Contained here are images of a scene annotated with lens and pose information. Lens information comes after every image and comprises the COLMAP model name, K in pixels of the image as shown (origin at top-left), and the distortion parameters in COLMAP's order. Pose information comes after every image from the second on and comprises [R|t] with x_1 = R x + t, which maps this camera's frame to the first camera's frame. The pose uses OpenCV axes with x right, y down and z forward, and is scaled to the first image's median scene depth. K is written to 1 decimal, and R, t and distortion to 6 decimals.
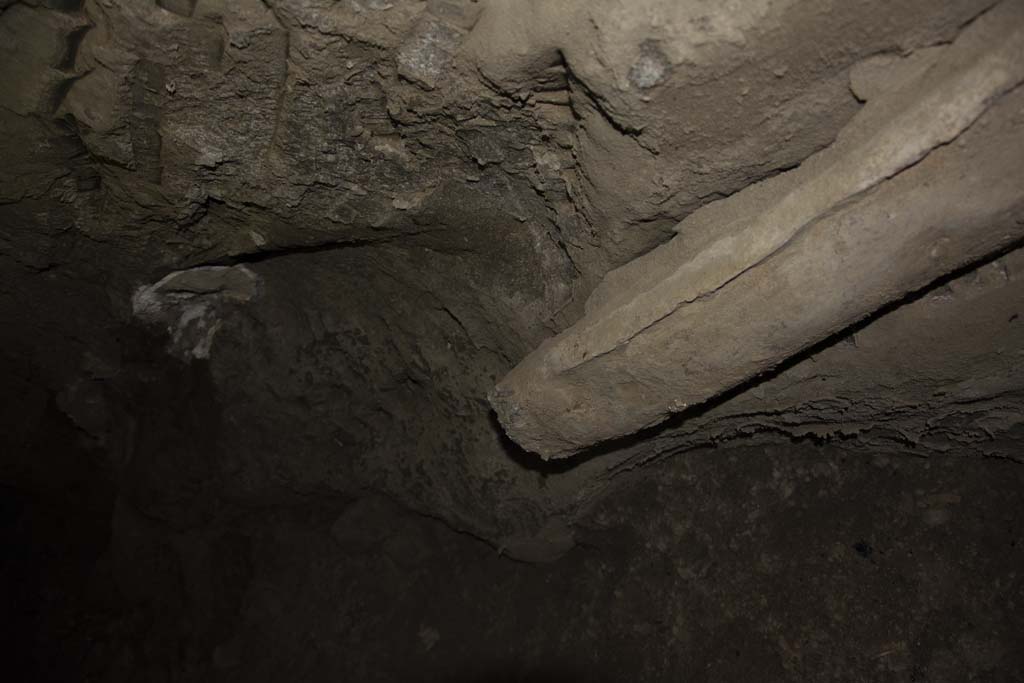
lens RADIAL K [[787.4, 0, 512.0], [0, 787.4, 341.5], [0, 0, 1]] dist [-0.162561, 0.119203]
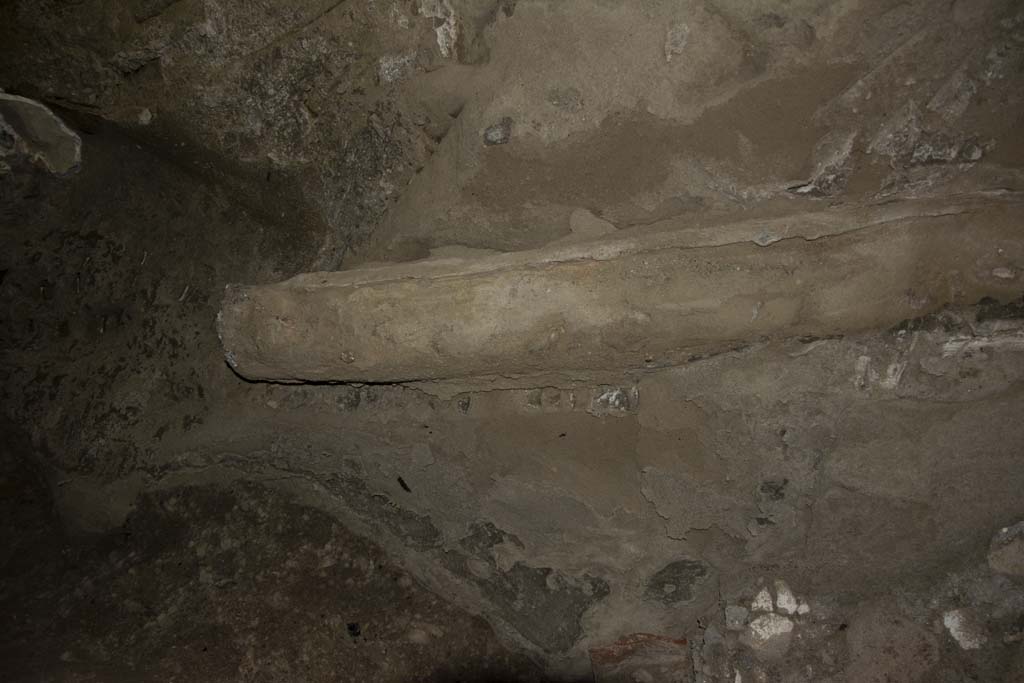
lens RADIAL K [[787.4, 0, 512.0], [0, 787.4, 341.5], [0, 0, 1]] dist [-0.162561, 0.119203]
pose [[0.692254, 0.689507, 0.212989, 0.072638], [-0.502333, 0.672302, -0.543757, 0.488039], [-0.518117, 0.269427, 0.811766, -0.203138]]
